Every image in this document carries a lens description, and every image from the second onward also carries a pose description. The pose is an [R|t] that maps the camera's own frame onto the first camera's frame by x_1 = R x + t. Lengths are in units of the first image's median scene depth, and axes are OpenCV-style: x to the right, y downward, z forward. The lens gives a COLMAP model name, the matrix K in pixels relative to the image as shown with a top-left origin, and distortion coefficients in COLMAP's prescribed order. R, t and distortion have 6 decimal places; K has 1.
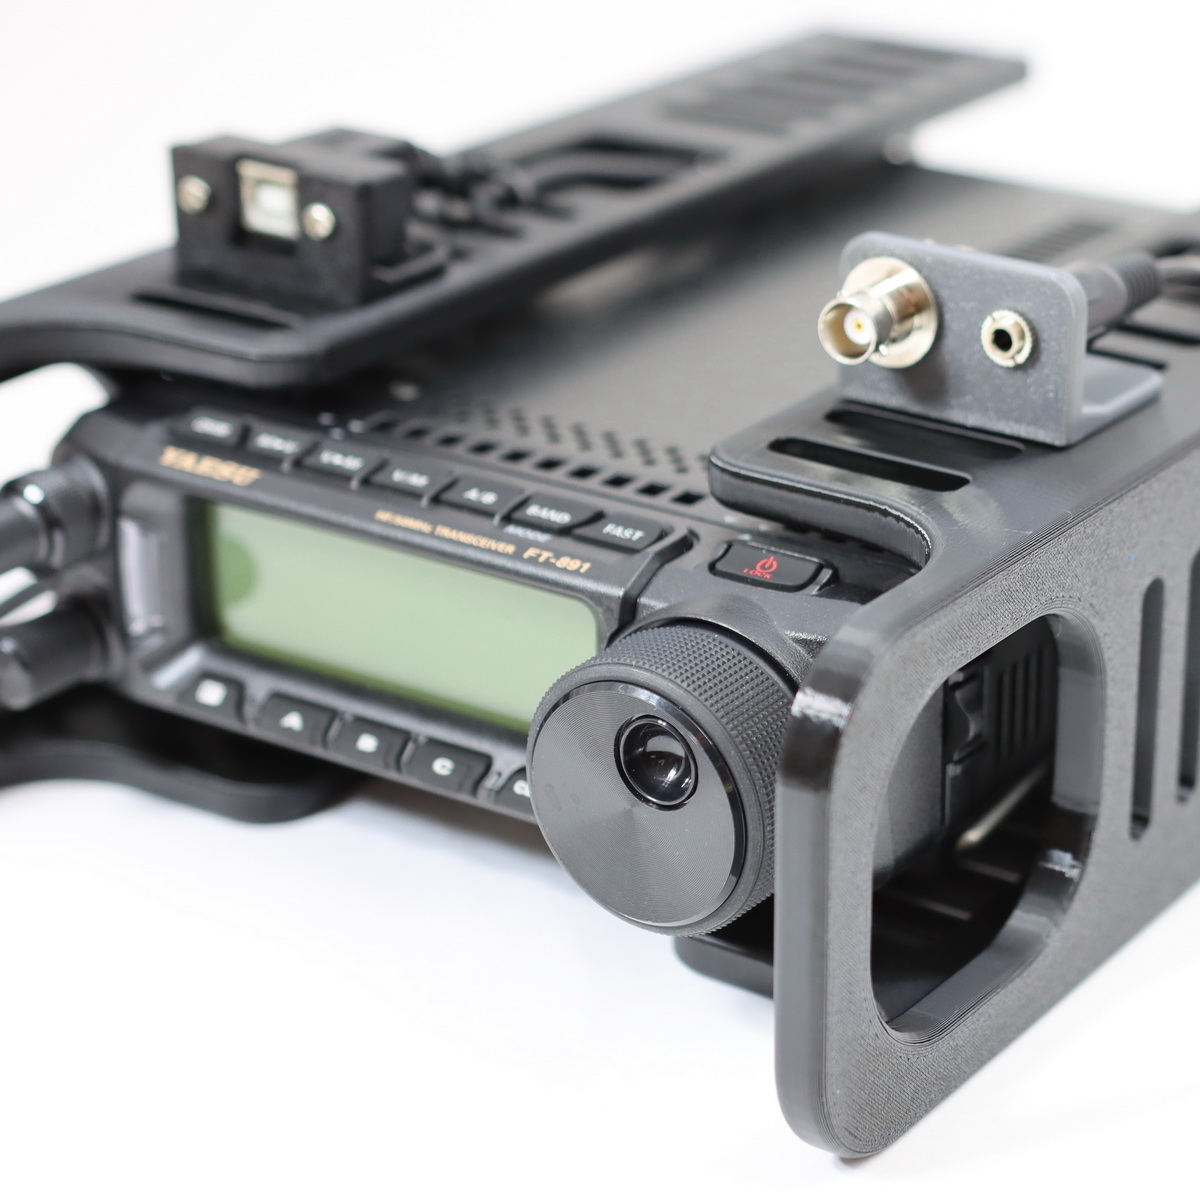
lens RADIAL K [[3278.2, 0, 672.3], [0, 3278.2, 684.3], [0, 0, 1]] dist [0.046729, 0.000000]
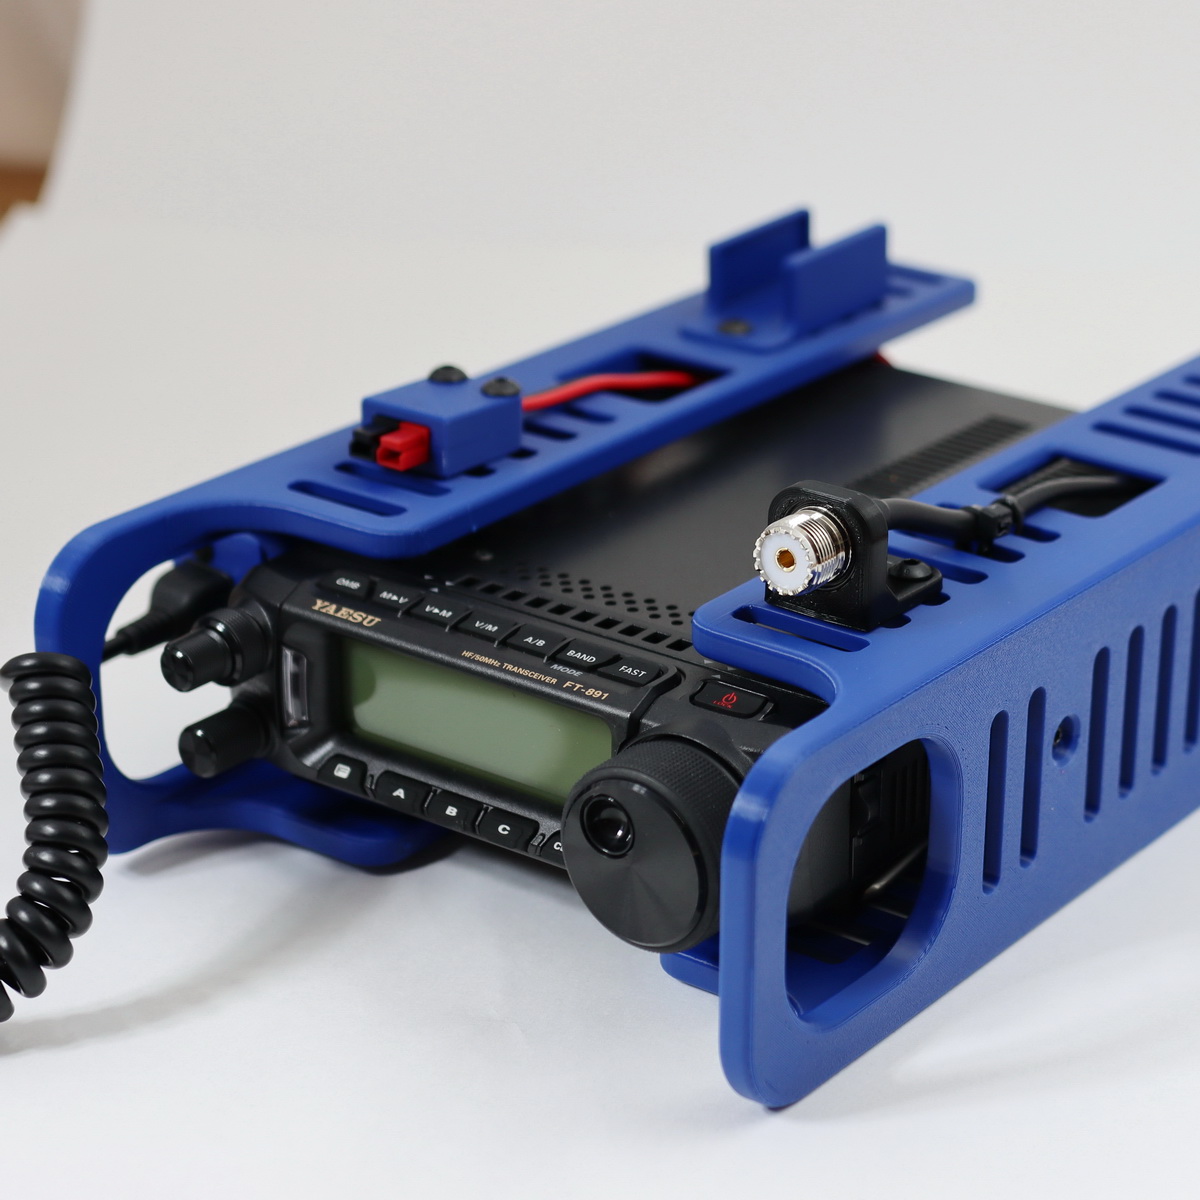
lens RADIAL K [[3278.2, 0, 610.0], [0, 3278.2, 597.1], [0, 0, 1]] dist [0.046729, 0.000000]
pose [[0.998875, 0.020493, -0.042760, 0.035854], [-0.021672, 0.999392, -0.027300, -0.038893], [0.042175, 0.028196, 0.998712, -0.438227]]
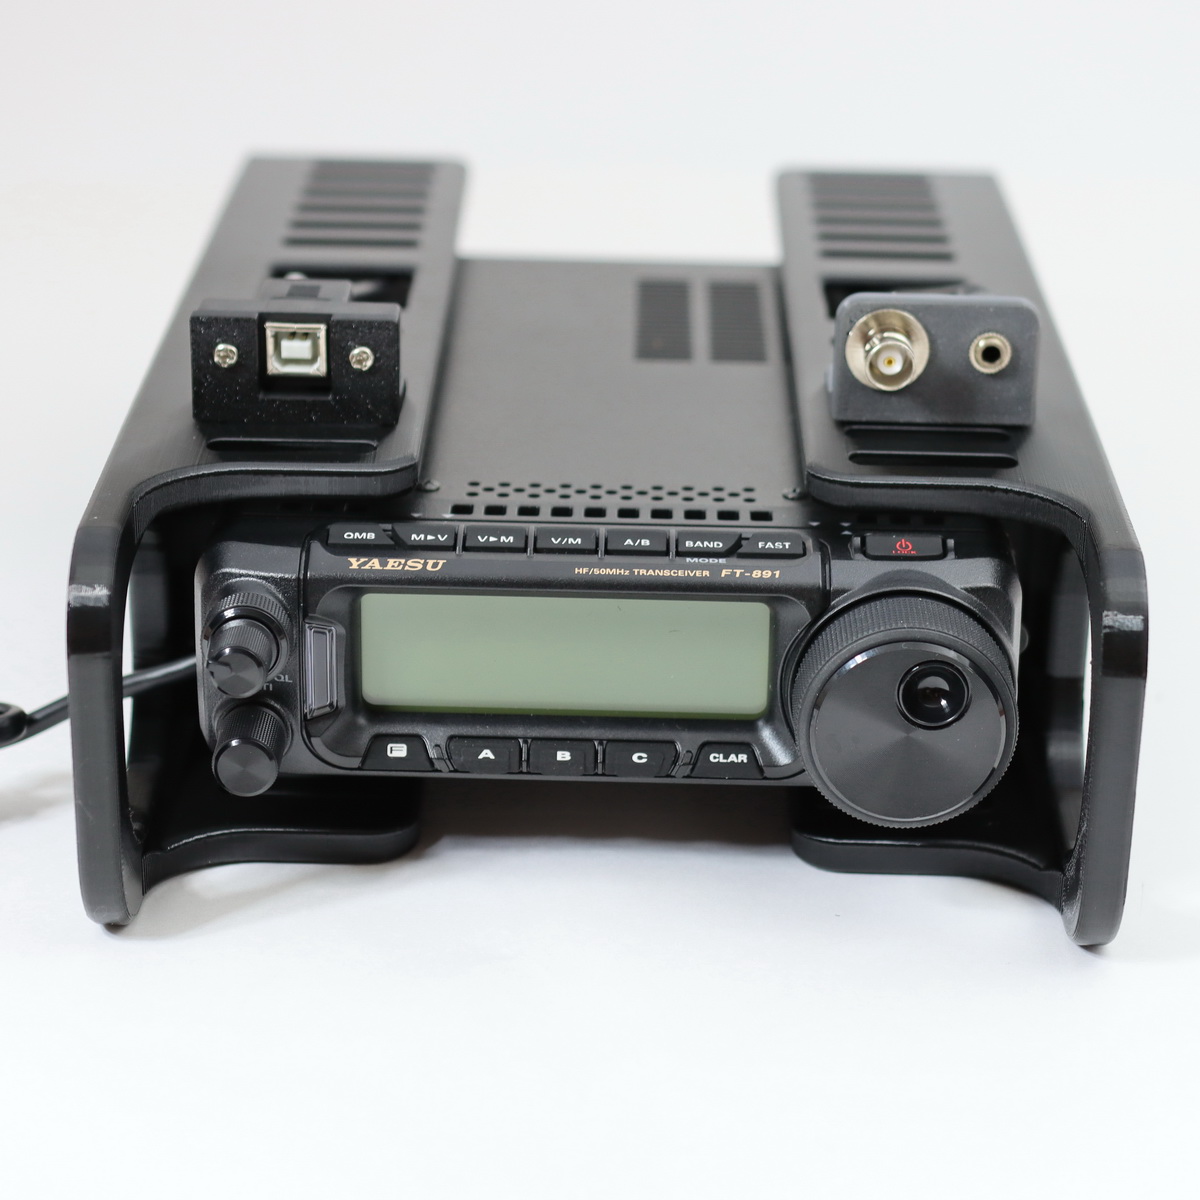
lens RADIAL K [[3278.2, 0, 594.6], [0, 3278.2, 609.5], [0, 0, 1]] dist [0.046729, 0.000000]
pose [[0.833204, -0.188871, 0.519710, -0.755710], [0.208560, 0.977785, 0.020976, -0.063058], [-0.512127, 0.090914, 0.854085, -0.084881]]
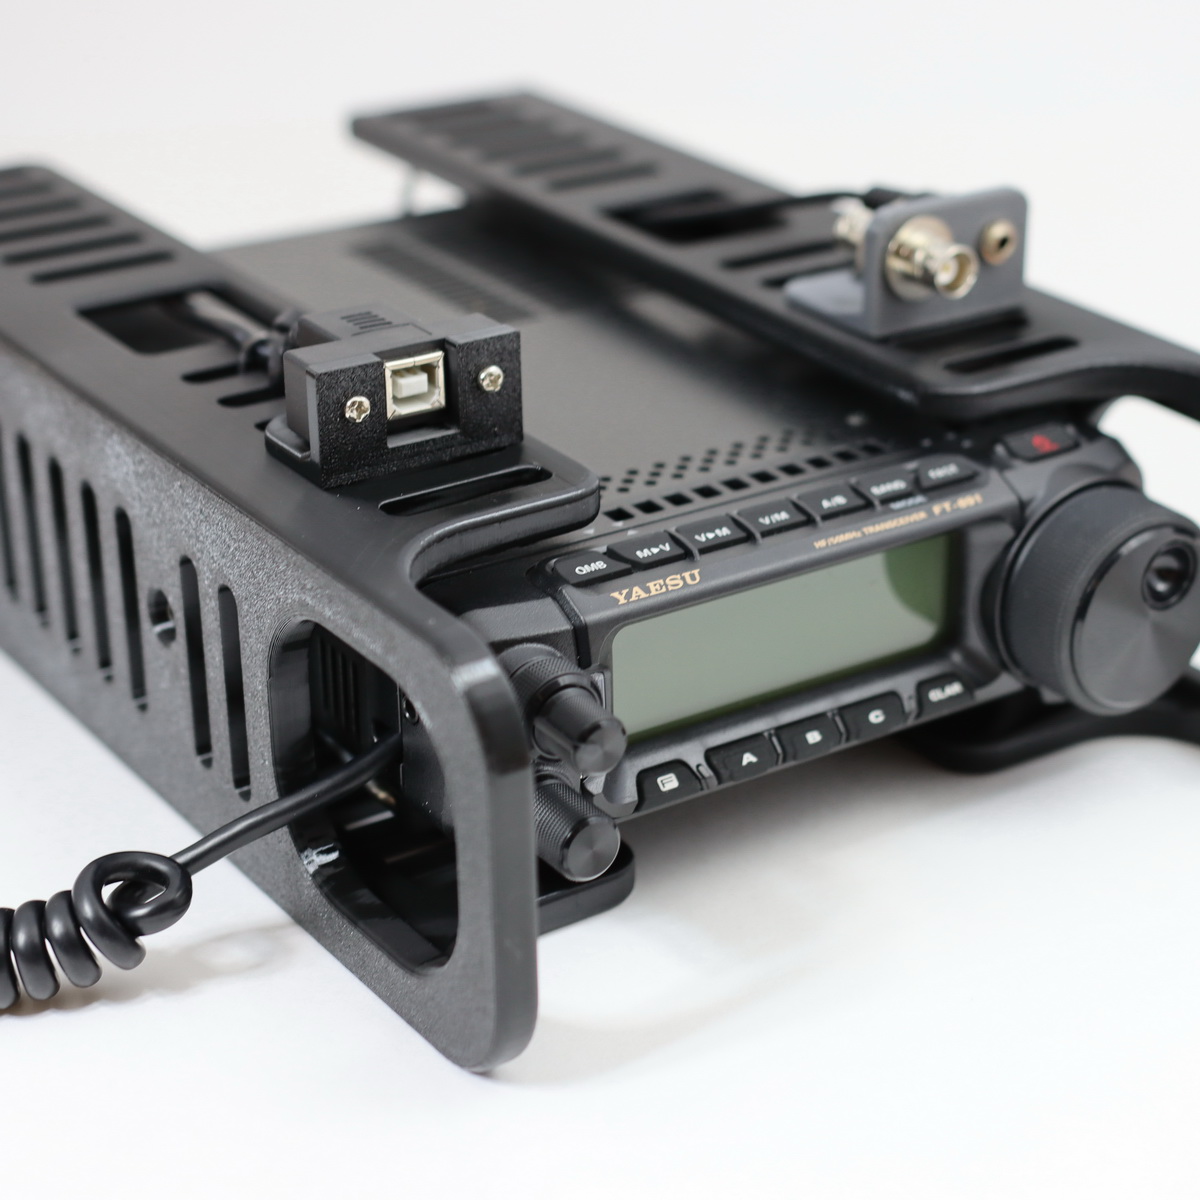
lens RADIAL K [[2749.8, 0, 686.3], [0, 2749.8, 634.8], [0, 0, 1]] dist [-0.001048, 0.000000]
pose [[0.356679, -0.399299, 0.844595, -0.986346], [0.377497, 0.888566, 0.260667, -0.308086], [-0.854562, 0.225857, 0.467667, 0.585219]]
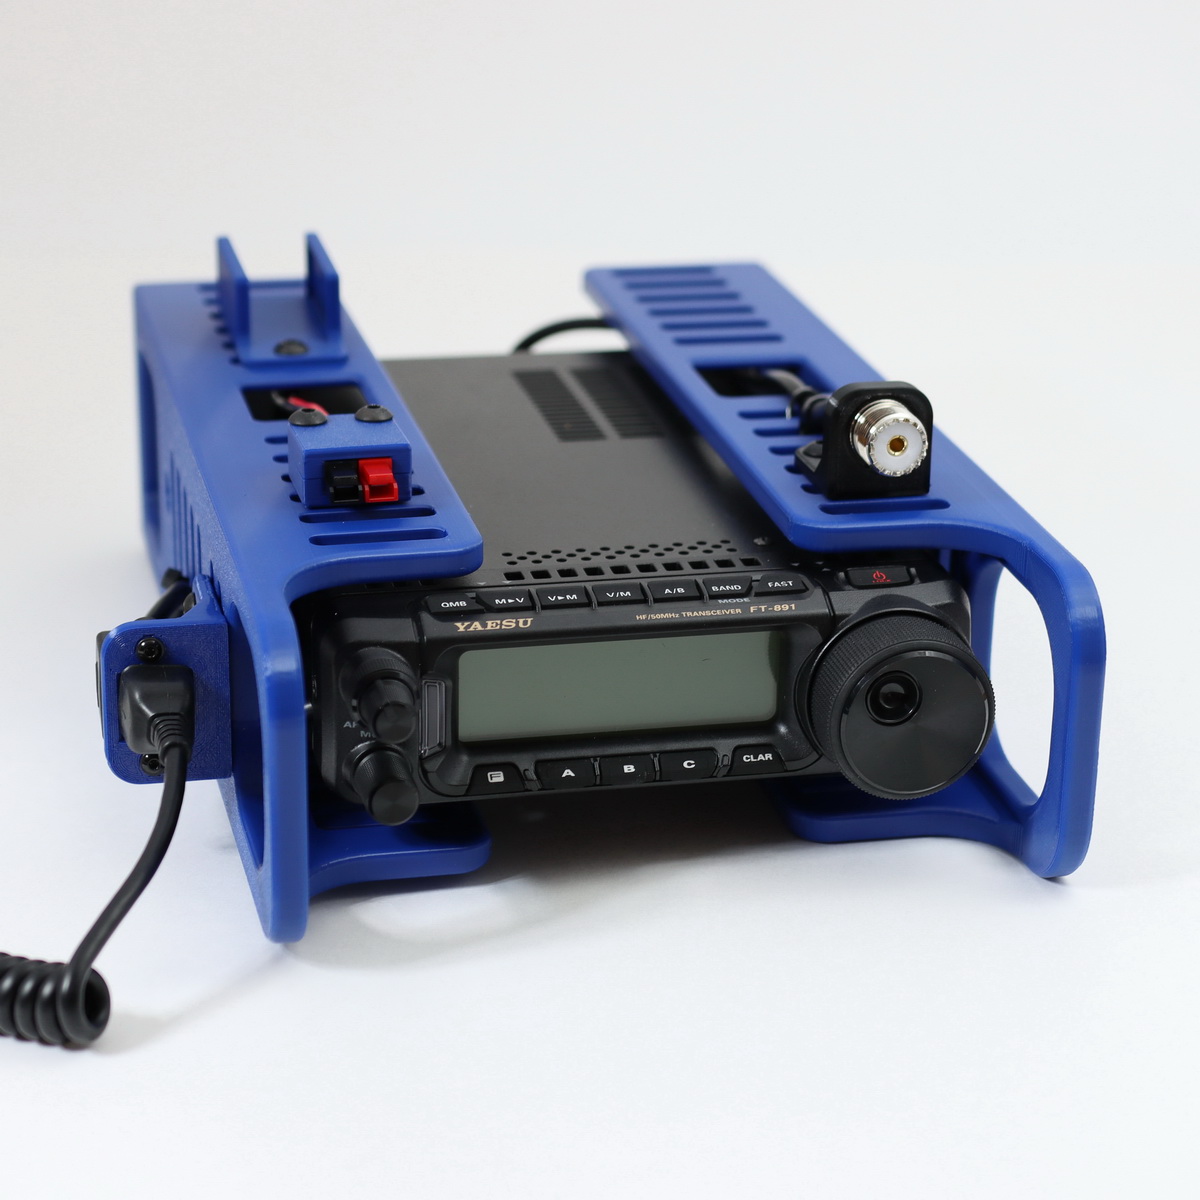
lens RADIAL K [[3278.2, 0, 539.5], [0, 3278.2, 635.7], [0, 0, 1]] dist [0.046729, 0.000000]
pose [[0.686090, -0.251682, 0.682596, -1.211575], [0.283802, 0.956510, 0.067422, -0.164757], [-0.669878, 0.147464, 0.727679, -0.109378]]
